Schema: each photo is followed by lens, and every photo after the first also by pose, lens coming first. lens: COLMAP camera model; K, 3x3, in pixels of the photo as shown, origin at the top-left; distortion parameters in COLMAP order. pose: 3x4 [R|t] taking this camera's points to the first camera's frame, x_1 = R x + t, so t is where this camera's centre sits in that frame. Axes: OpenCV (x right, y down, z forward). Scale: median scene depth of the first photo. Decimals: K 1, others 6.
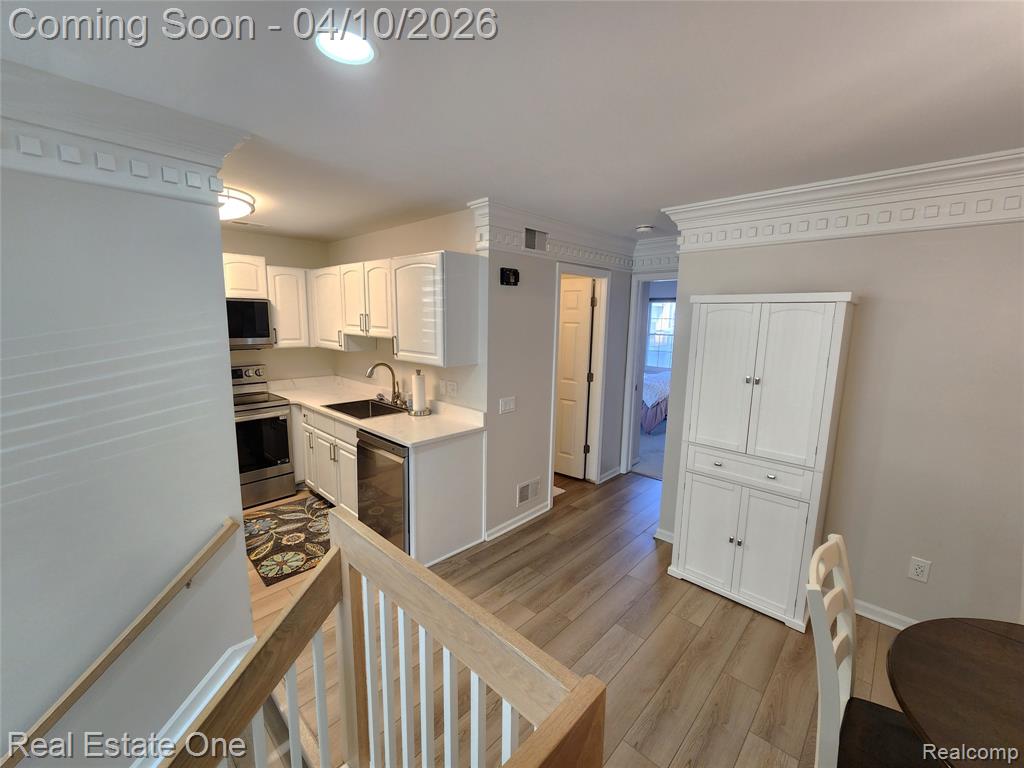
lens RADIAL K [[419.0, 0, 508.8], [0, 419.0, 384.5], [0, 0, 1]] dist [0.000571, -0.000096]
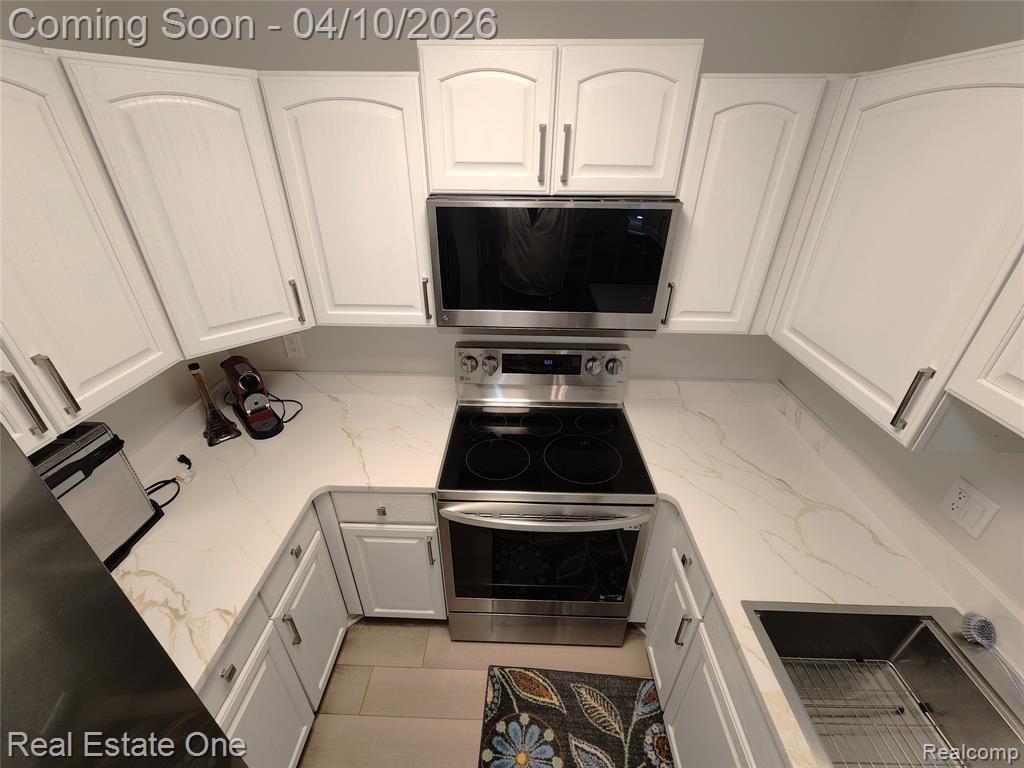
lens RADIAL K [[419.6, 0, 512.0], [0, 419.6, 384.0], [0, 0, 1]] dist [-0.001384, -0.000145]
pose [[0.667779, 0.356713, -0.653319, -0.431045], [-0.114185, 0.916396, 0.383641, -0.197615], [0.735549, -0.181588, 0.652682, 0.728099]]
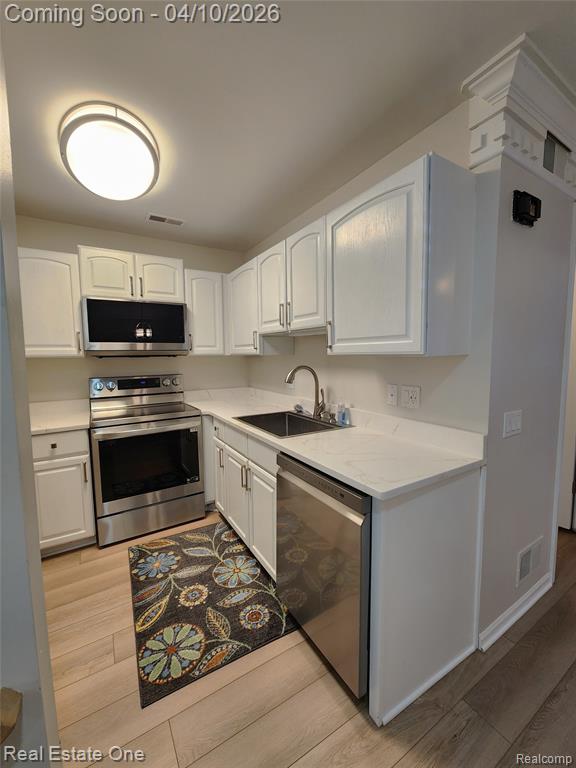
lens RADIAL K [[314.2, 0, 288.3], [0, 314.2, 381.3], [0, 0, 1]] dist [0.000571, -0.000096]
pose [[0.965794, -0.007465, -0.259203, -0.181074], [-0.011176, 0.997458, -0.070368, 0.021653], [0.259070, 0.070858, 0.963256, 0.426532]]
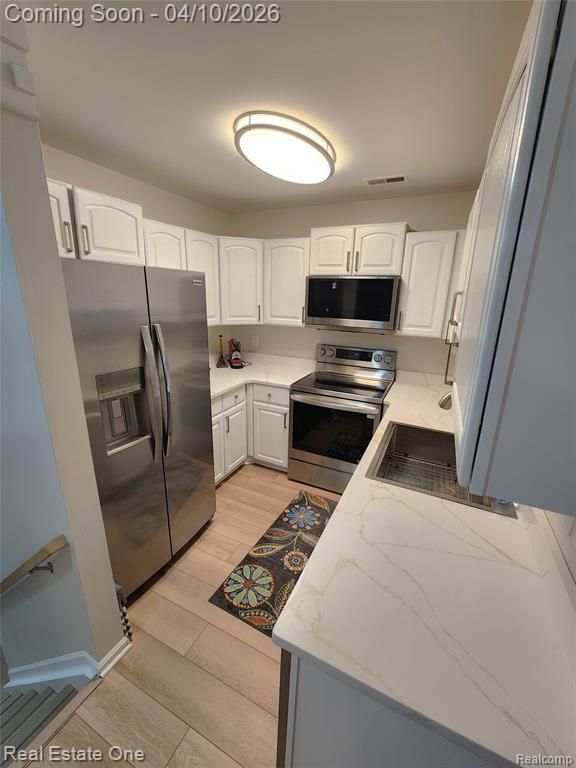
lens RADIAL K [[315.4, 0, 290.0], [0, 315.4, 380.1], [0, 0, 1]] dist [-0.000220, -0.000017]
pose [[0.309603, 0.249453, -0.917561, -0.017413], [-0.169326, 0.964015, 0.204949, -0.104257], [0.935668, 0.091915, 0.340701, 0.660909]]
